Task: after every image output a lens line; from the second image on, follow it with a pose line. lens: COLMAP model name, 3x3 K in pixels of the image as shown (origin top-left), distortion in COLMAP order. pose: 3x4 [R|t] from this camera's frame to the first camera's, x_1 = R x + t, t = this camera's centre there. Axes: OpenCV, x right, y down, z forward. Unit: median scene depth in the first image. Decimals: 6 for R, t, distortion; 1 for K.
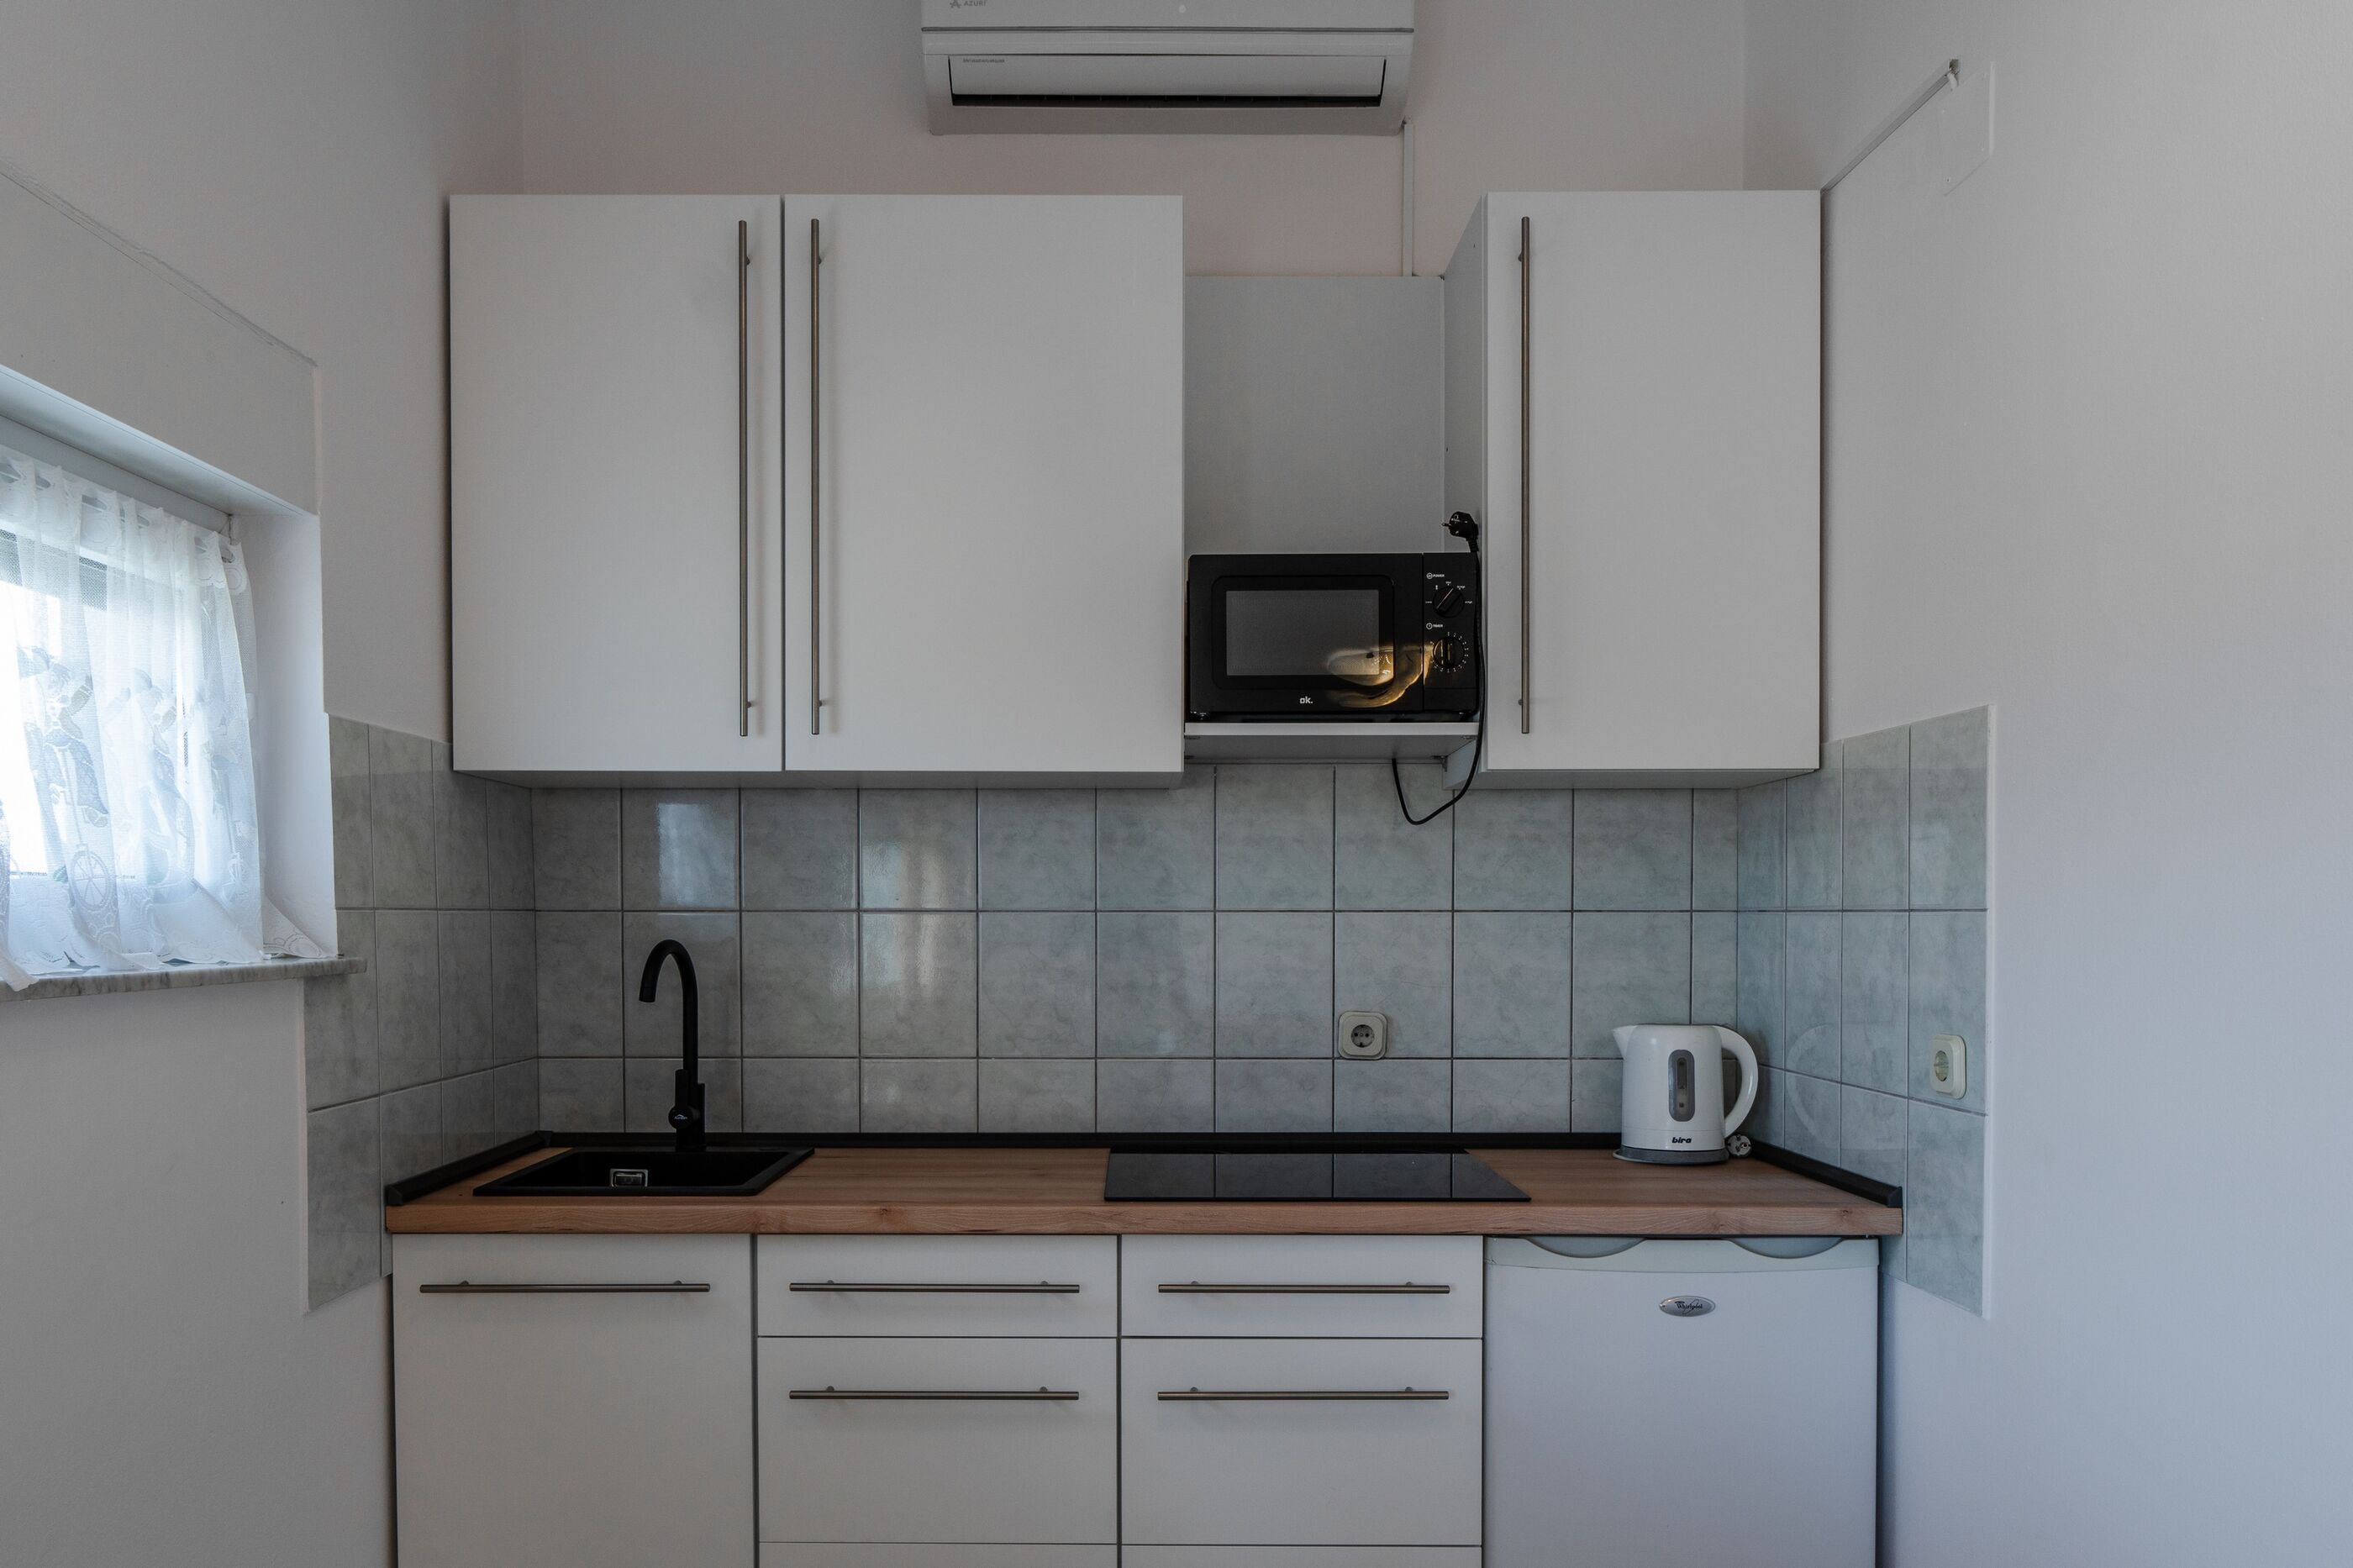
lens RADIAL K [[1673.6, 0, 1123.8], [0, 1673.6, 965.9], [0, 0, 1]] dist [0.003850, -0.007855]
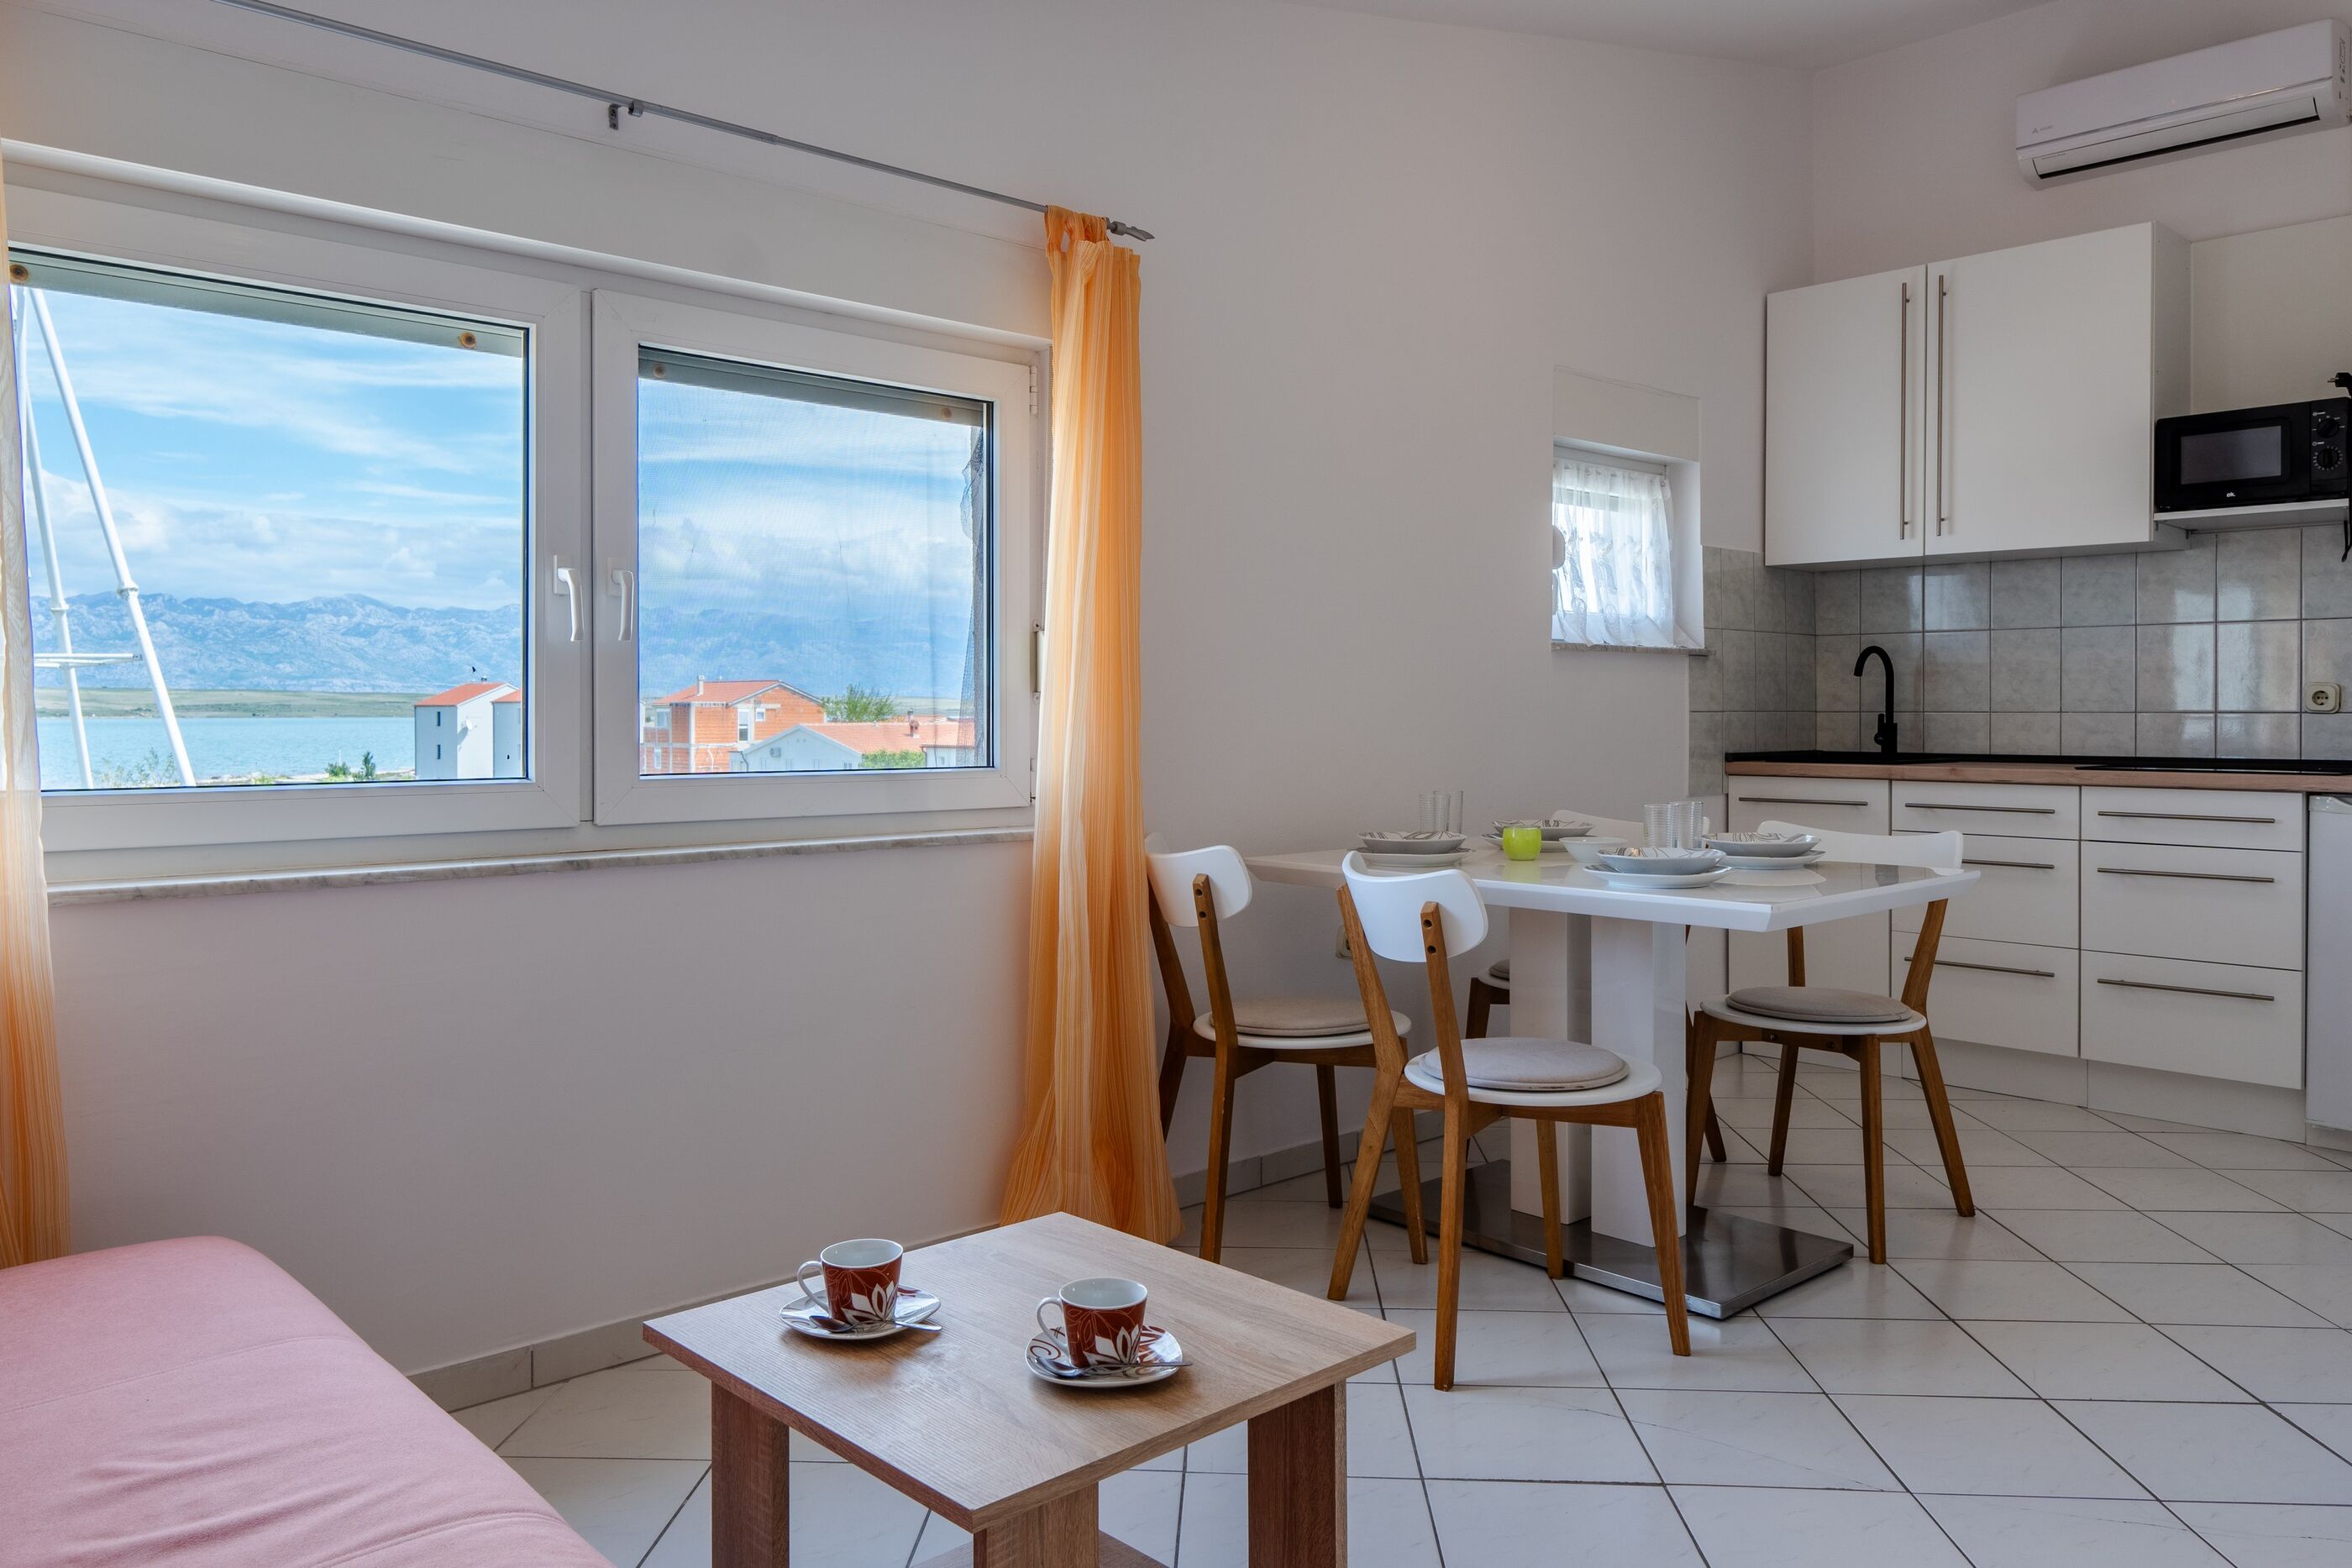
lens RADIAL K [[1672.8, 0, 1183.6], [0, 1672.8, 719.7], [0, 0, 1]] dist [0.003850, -0.007855]
pose [[0.692520, 0.004725, -0.721383, 0.536231], [-0.021619, 0.999665, -0.014206, 0.107298], [0.721075, 0.025434, 0.692390, -0.857095]]
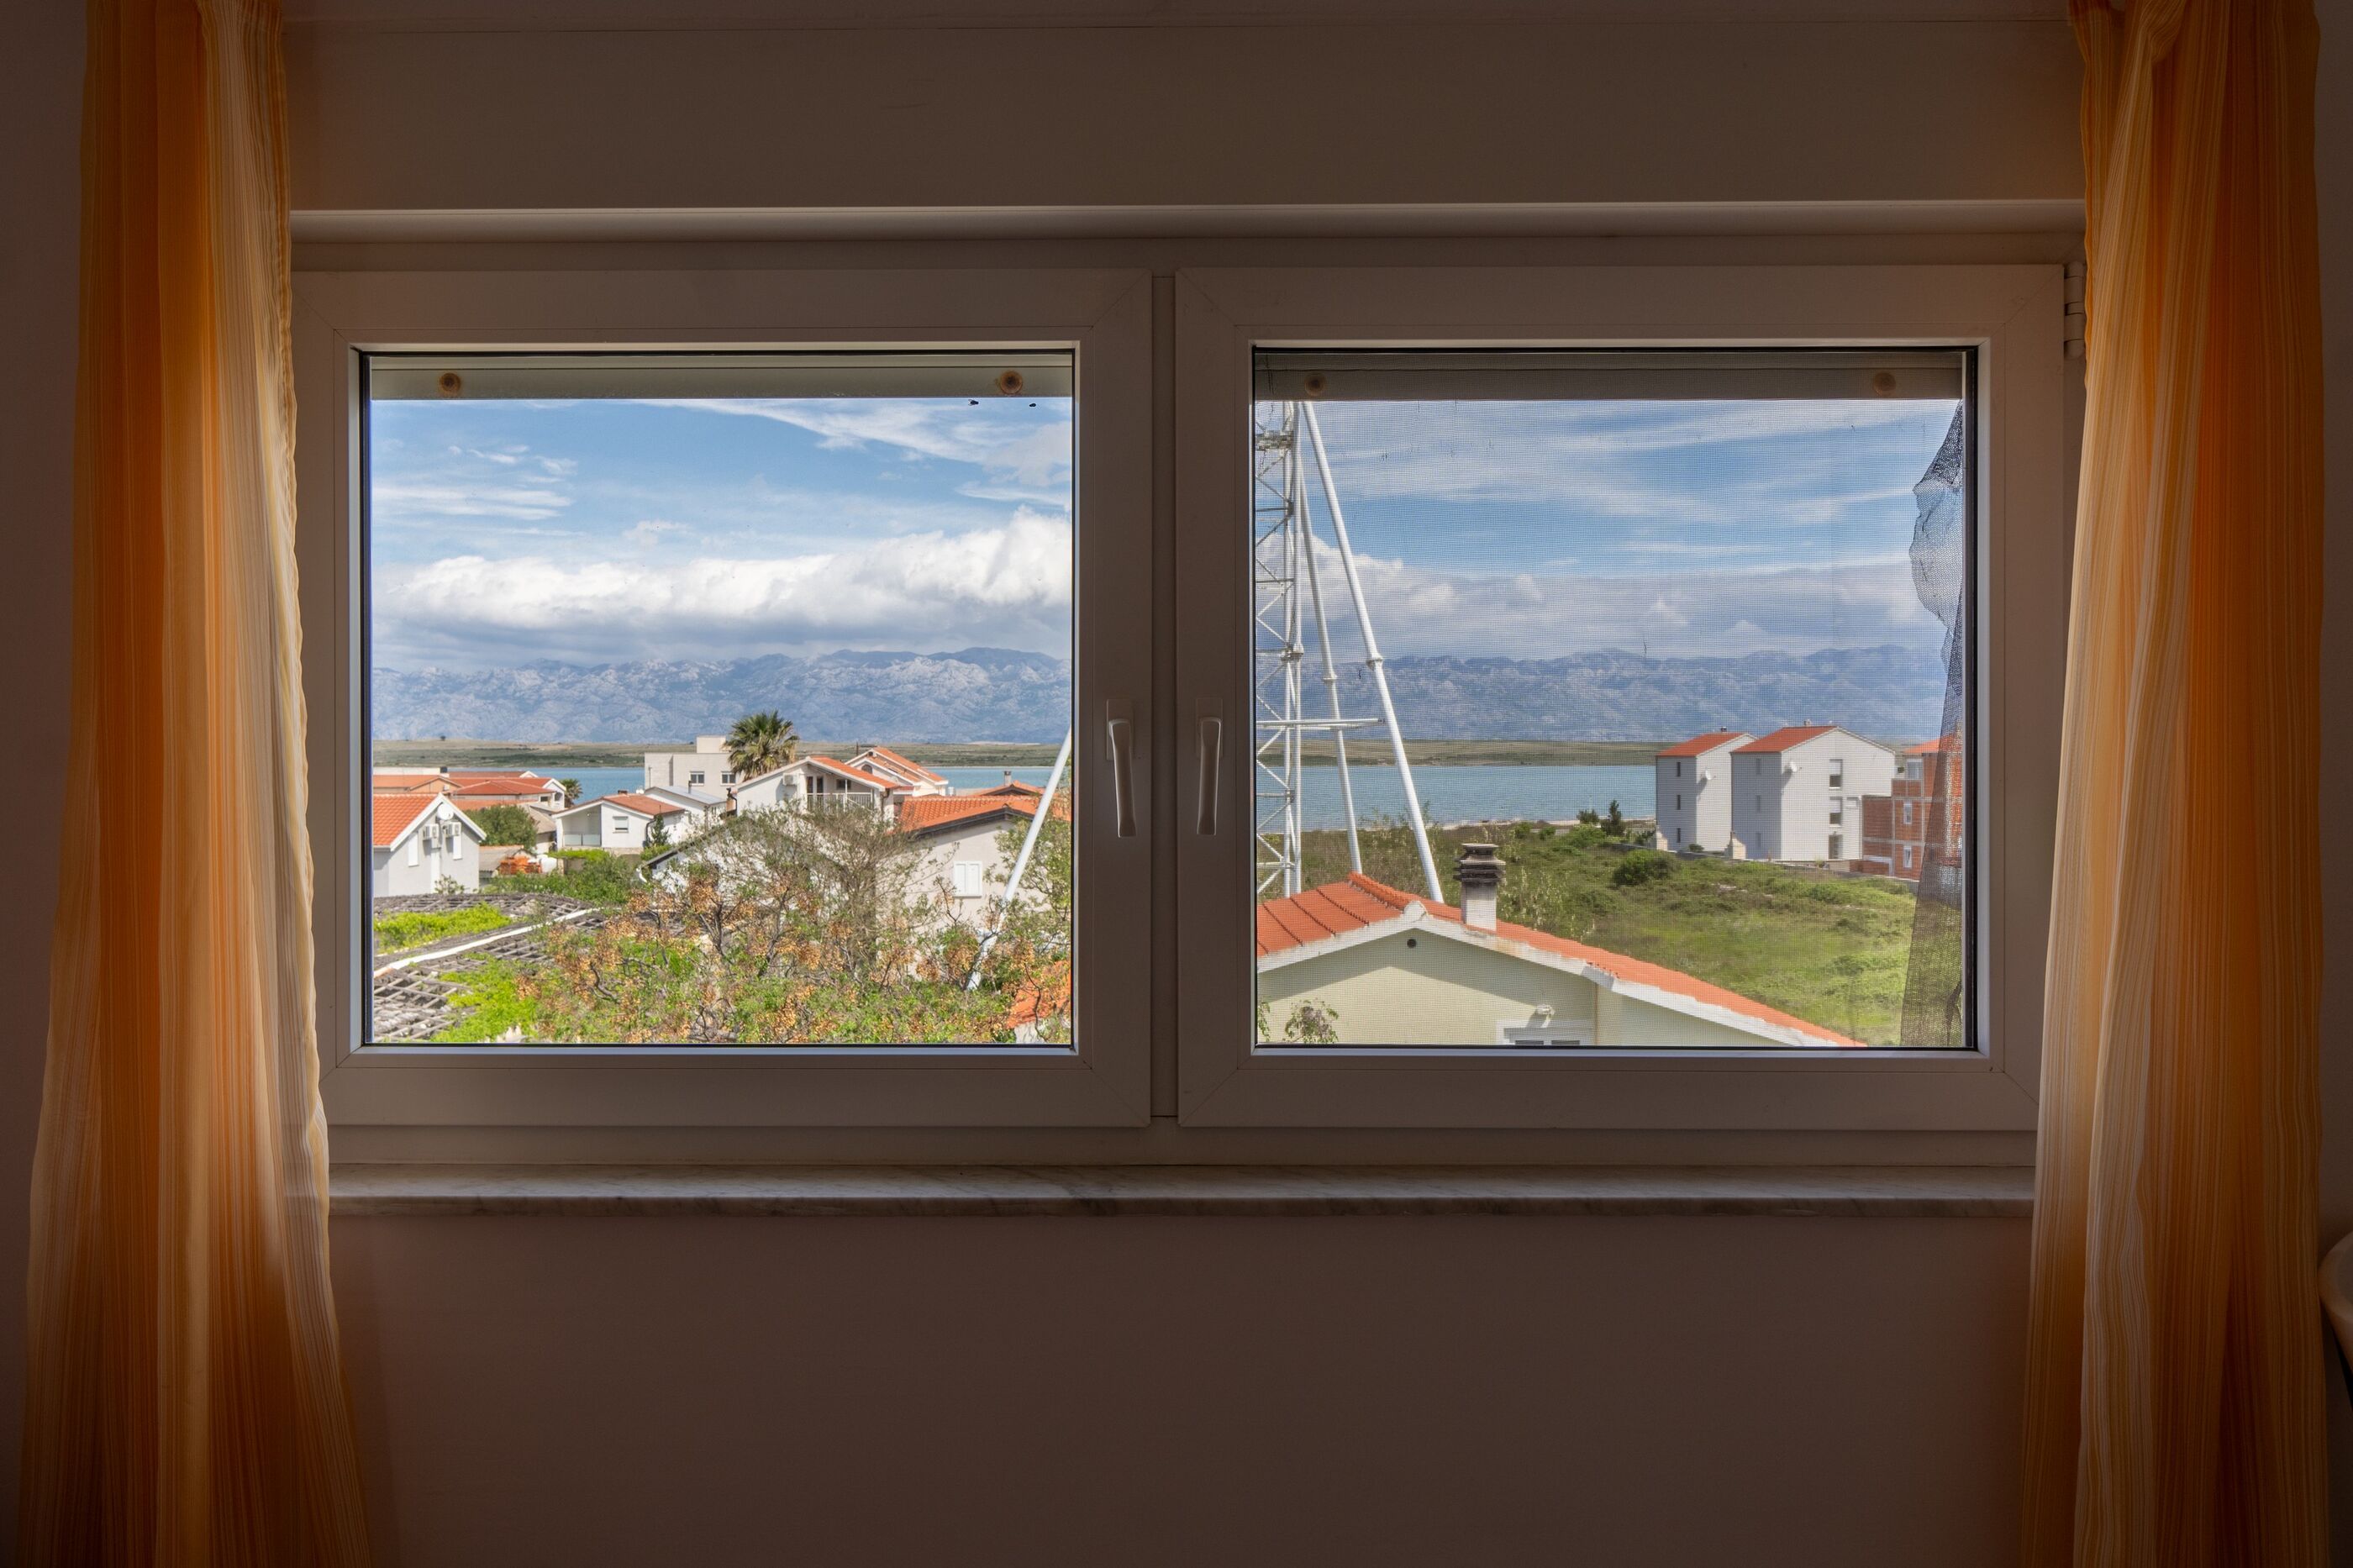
lens RADIAL K [[1673.6, 0, 1074.3], [0, 1673.6, 755.9], [0, 0, 1]] dist [0.003850, -0.007855]
pose [[-0.008100, 0.000070, -0.999967, 0.209178], [-0.029192, 0.999574, 0.000306, 0.029321], [0.999541, 0.029194, -0.008094, -0.466765]]
